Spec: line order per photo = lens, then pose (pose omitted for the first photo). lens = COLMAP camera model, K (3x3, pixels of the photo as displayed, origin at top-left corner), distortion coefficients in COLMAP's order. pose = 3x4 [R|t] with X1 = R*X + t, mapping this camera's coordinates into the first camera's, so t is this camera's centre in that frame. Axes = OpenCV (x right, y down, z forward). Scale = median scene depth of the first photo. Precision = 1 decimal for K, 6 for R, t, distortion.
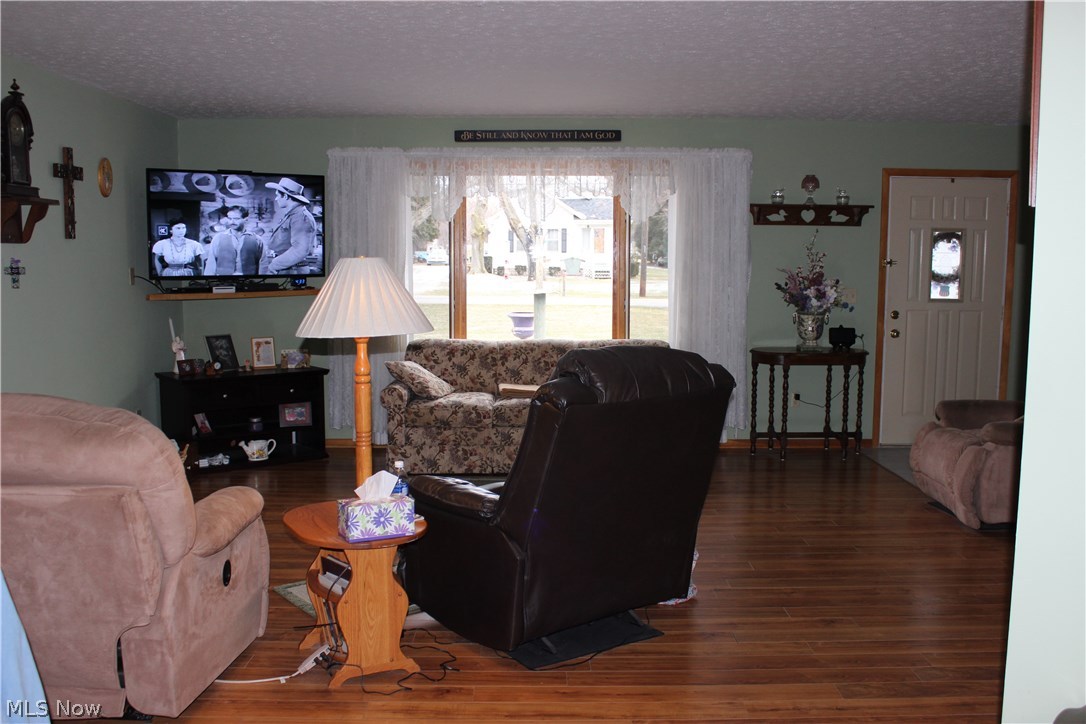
lens RADIAL K [[1020.9, 0, 542.9], [0, 1020.9, 382.3], [0, 0, 1]] dist [-0.144956, 0.154448]
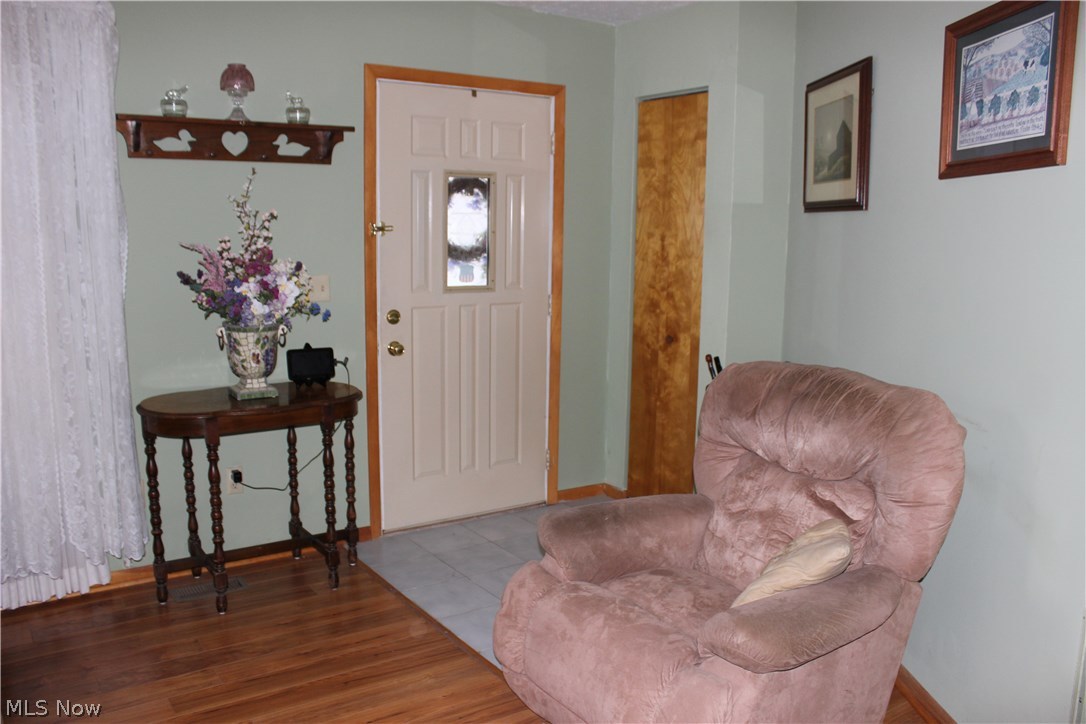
lens RADIAL K [[900.3, 0, 545.1], [0, 900.3, 374.4], [0, 0, 1]] dist [-0.173520, 0.156566]
pose [[0.827765, -0.084318, 0.554704, 0.132321], [0.060271, 0.996286, 0.061500, -0.061921], [-0.557829, -0.017475, 0.829772, 0.524640]]
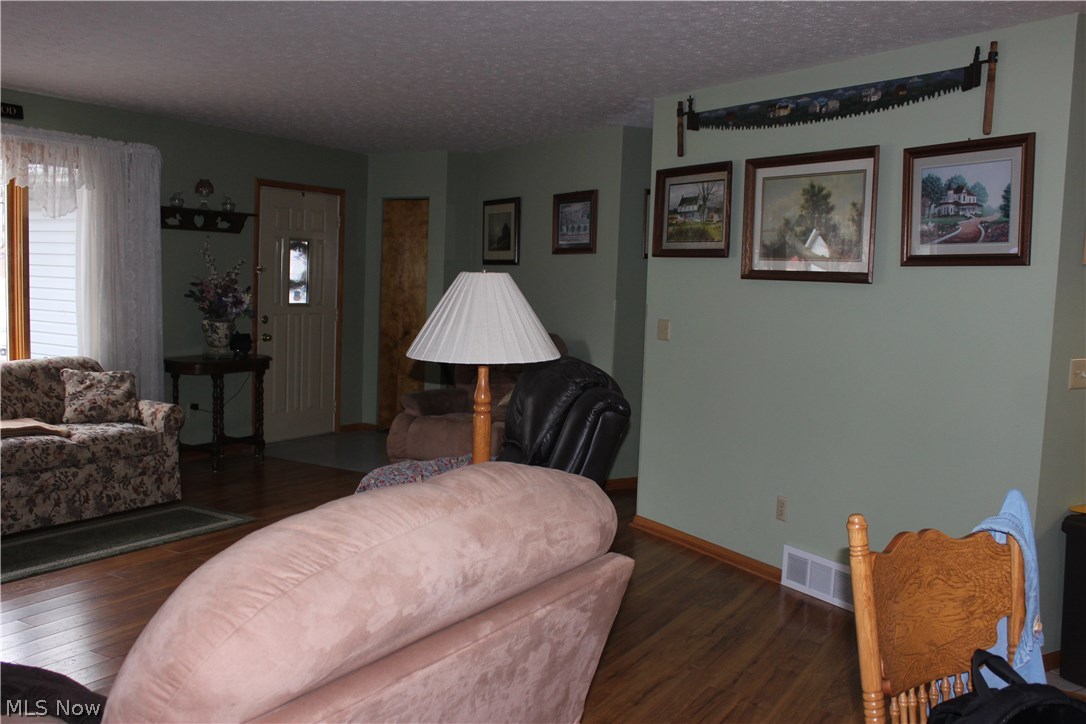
lens RADIAL K [[1020.9, 0, 542.9], [0, 1020.9, 382.3], [0, 0, 1]] dist [-0.144956, 0.154448]
pose [[0.496973, -0.075759, 0.864453, -0.426018], [0.075668, 0.996171, 0.043801, -0.026985], [-0.864461, 0.043644, 0.500802, 0.233687]]
